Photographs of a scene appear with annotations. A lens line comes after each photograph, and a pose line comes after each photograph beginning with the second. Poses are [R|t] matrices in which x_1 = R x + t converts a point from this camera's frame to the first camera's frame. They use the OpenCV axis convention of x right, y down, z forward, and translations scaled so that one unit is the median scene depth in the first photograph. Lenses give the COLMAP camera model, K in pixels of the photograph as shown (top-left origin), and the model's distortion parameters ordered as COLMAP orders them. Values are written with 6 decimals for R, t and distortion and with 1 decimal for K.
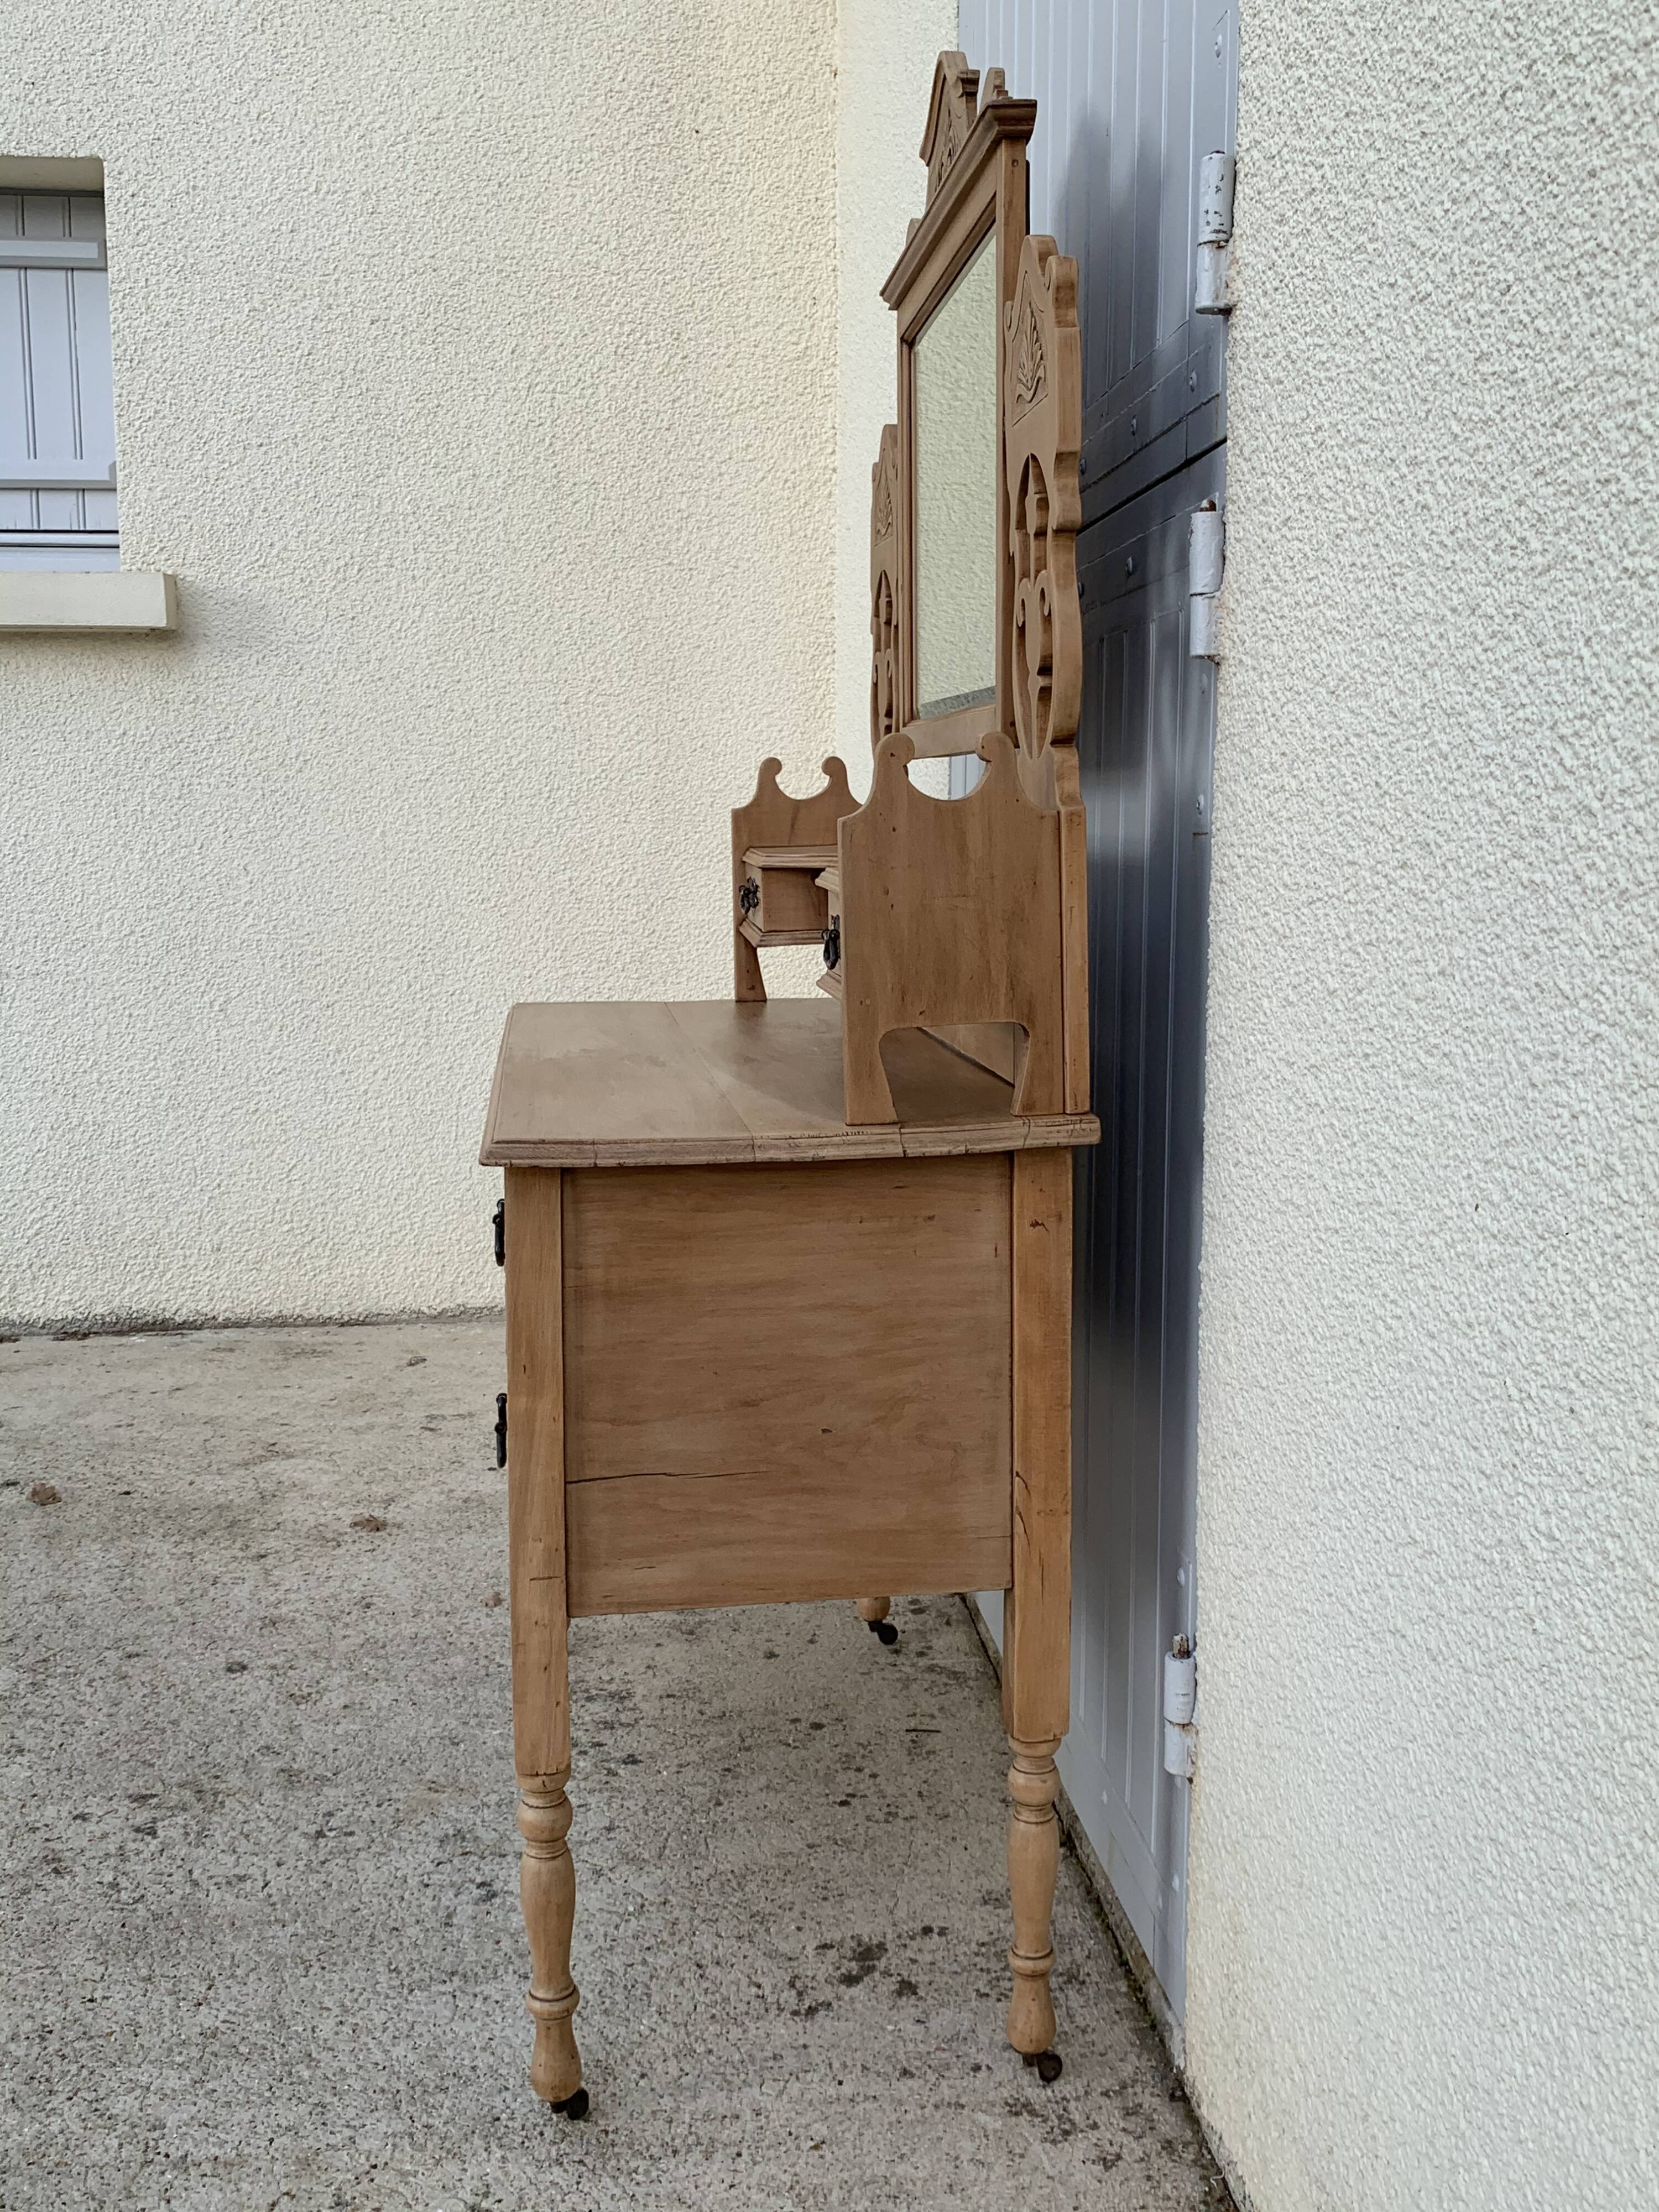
lens RADIAL K [[2081.0, 0, 824.6], [0, 2081.0, 1087.7], [0, 0, 1]] dist [0.009387, 0.000000]
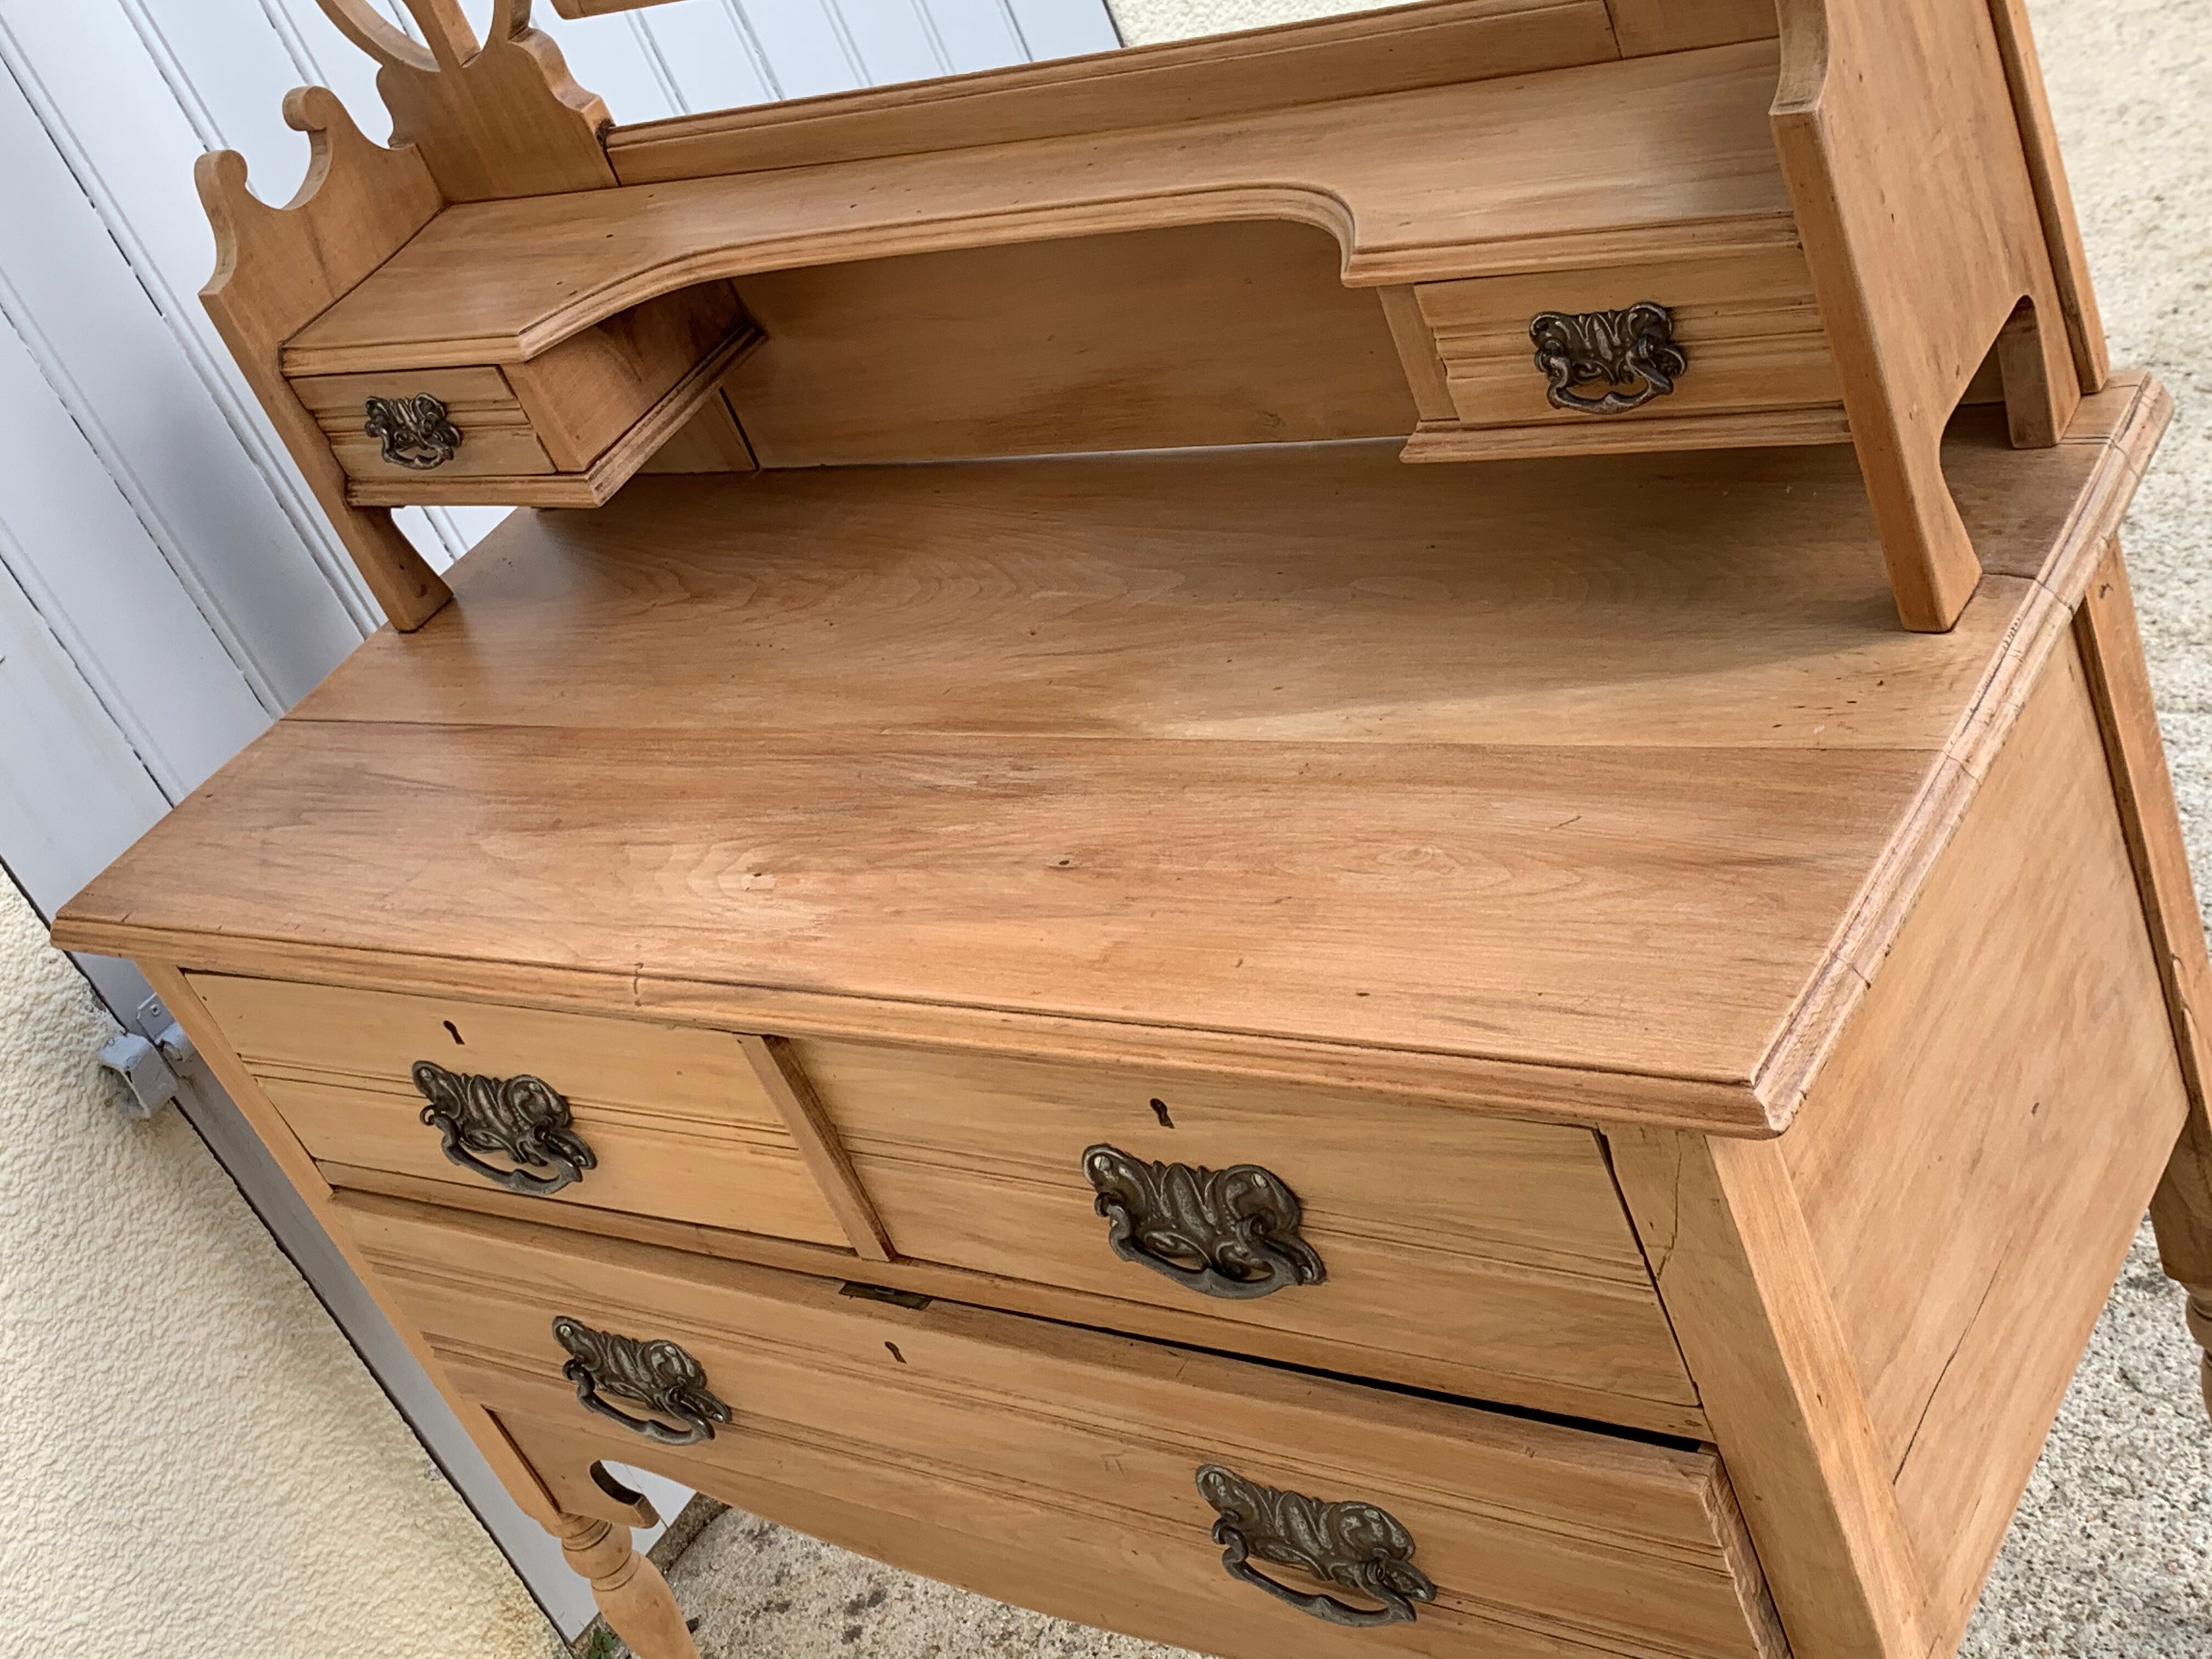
lens RADIAL K [[2940.4, 0, 1088.3], [0, 2940.4, 815.5], [0, 0, 1]] dist [0.098298, 0.000000]
pose [[0.609974, -0.600880, 0.516600, -0.358406], [0.453909, 0.799319, 0.393771, -0.226049], [-0.649537, -0.005701, 0.760308, 0.378366]]
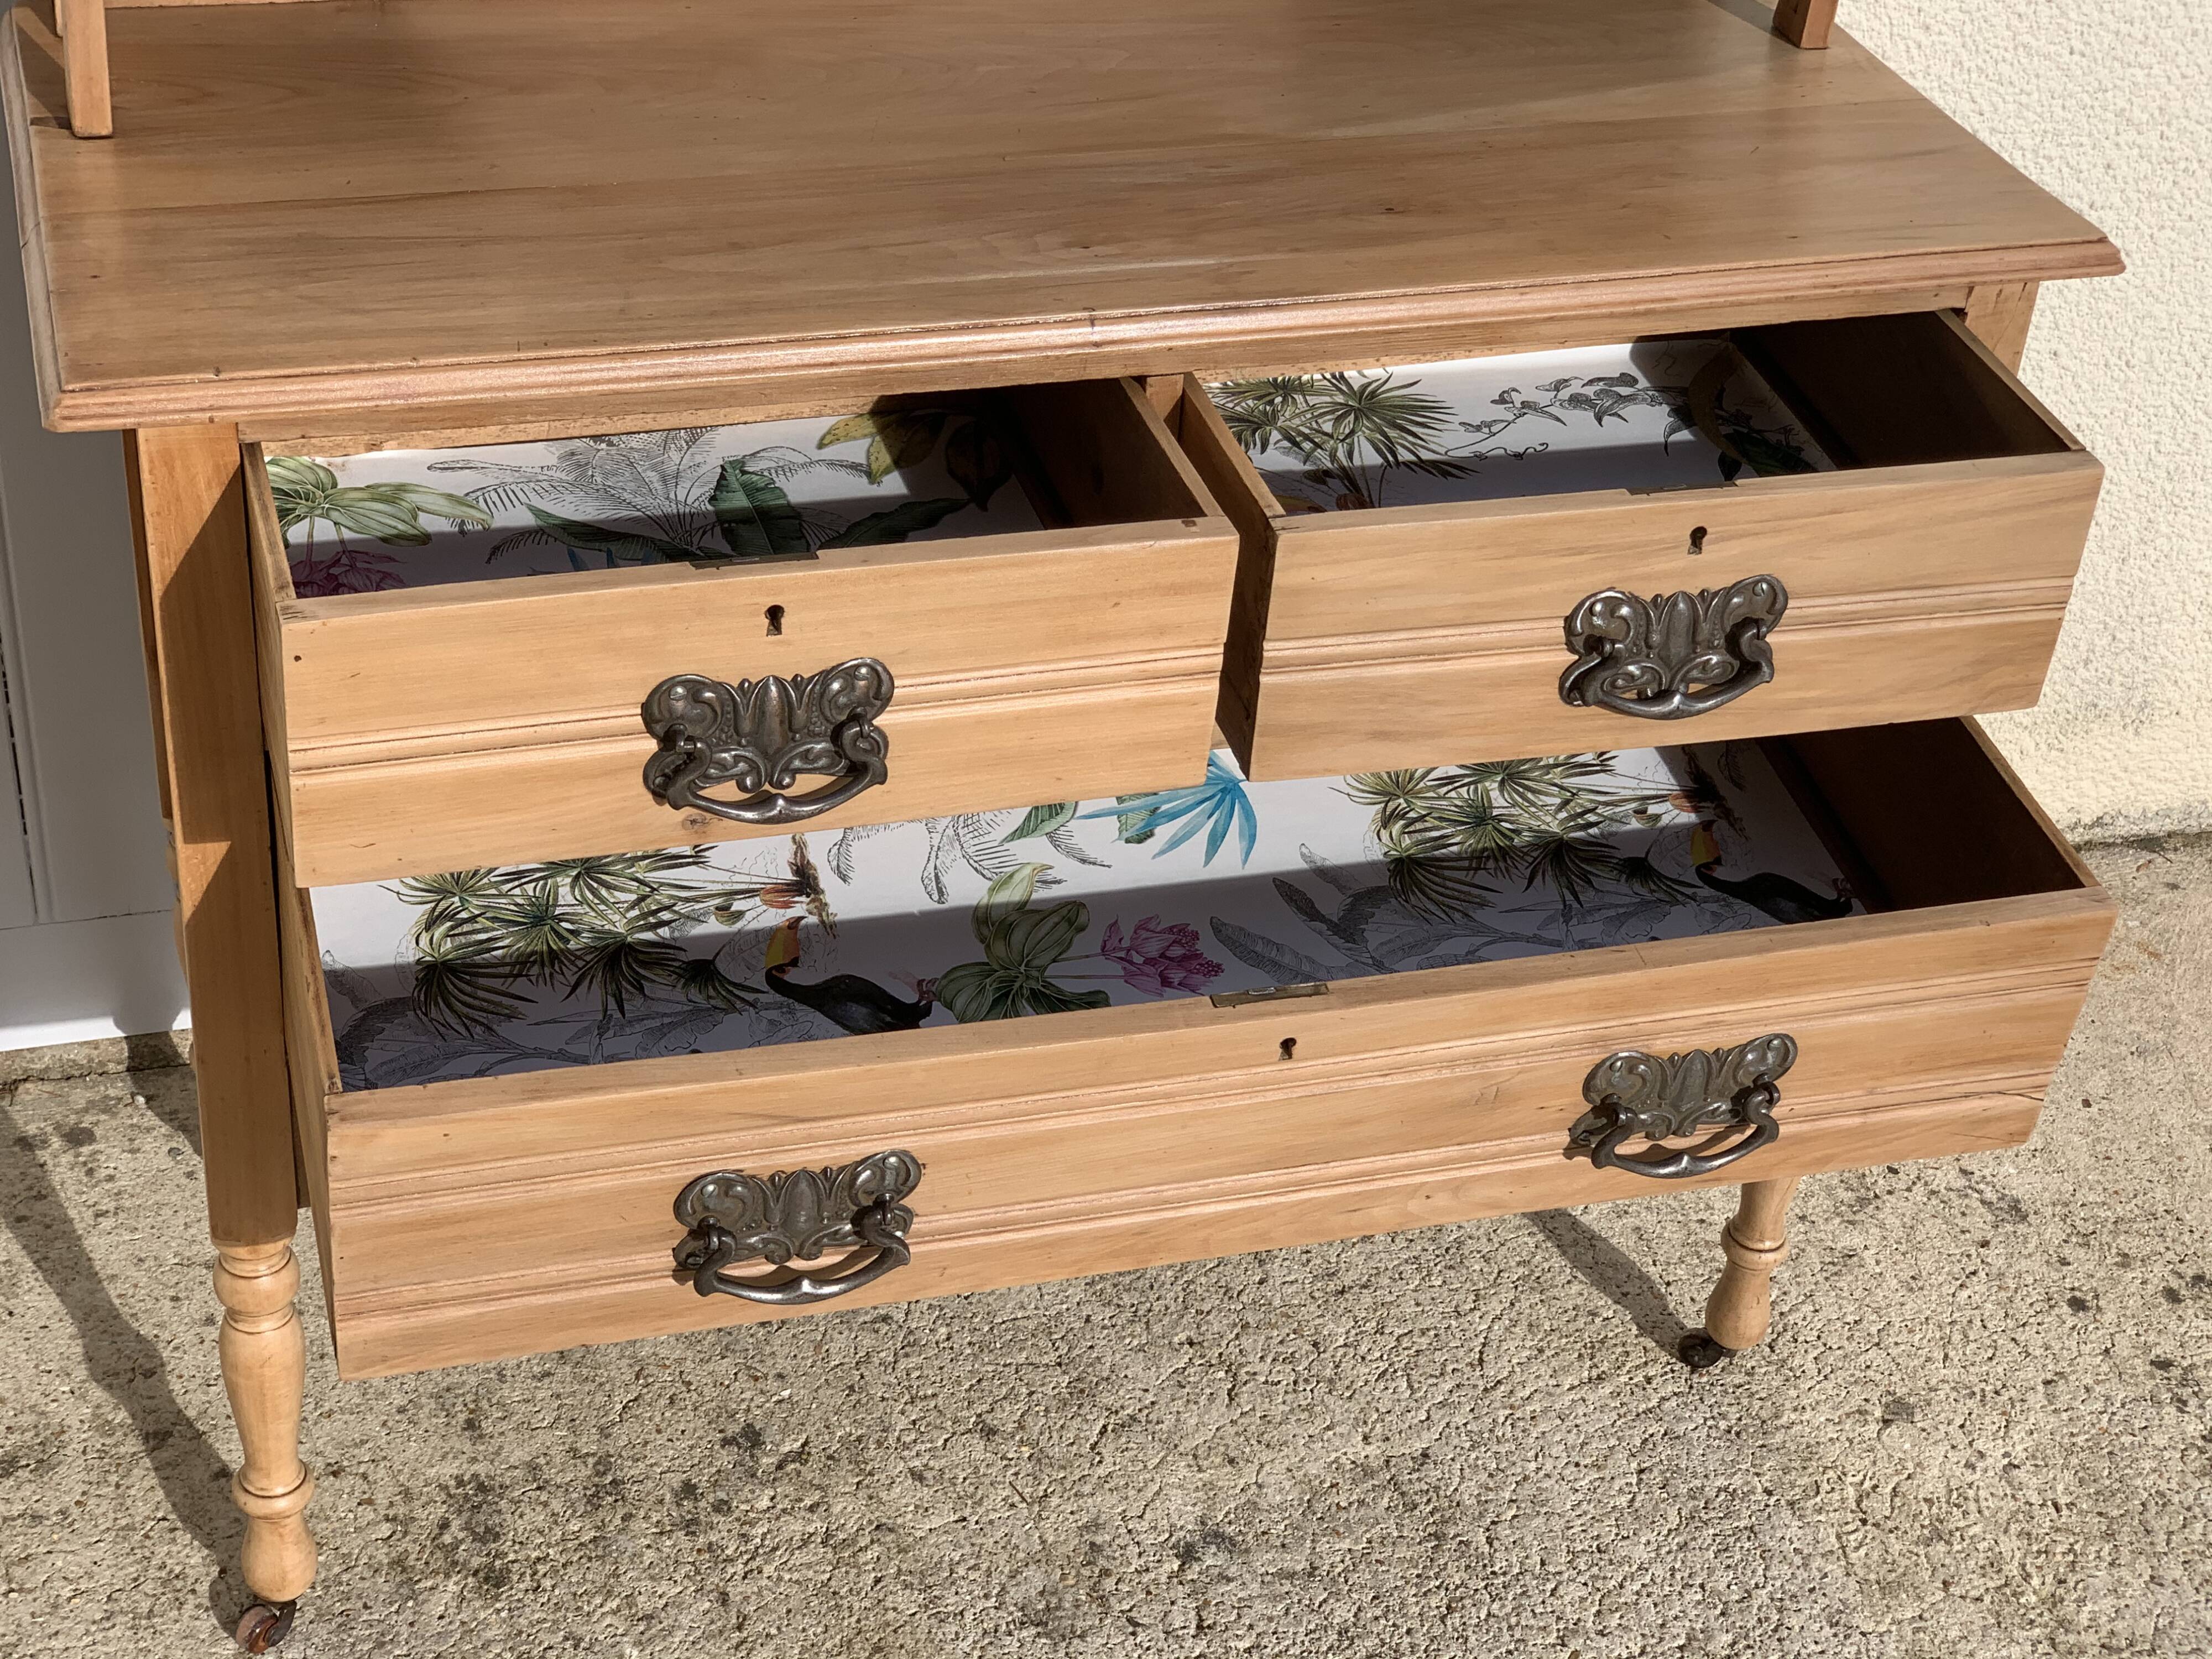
lens RADIAL K [[3440.4, 0, 1089.1], [0, 3440.4, 835.3], [0, 0, 1]] dist [0.051122, 0.000000]
pose [[-0.173189, -0.557681, 0.811786, -0.754259], [0.068224, 0.815469, 0.574766, -0.328503], [-0.982523, 0.154926, -0.103183, 0.960028]]
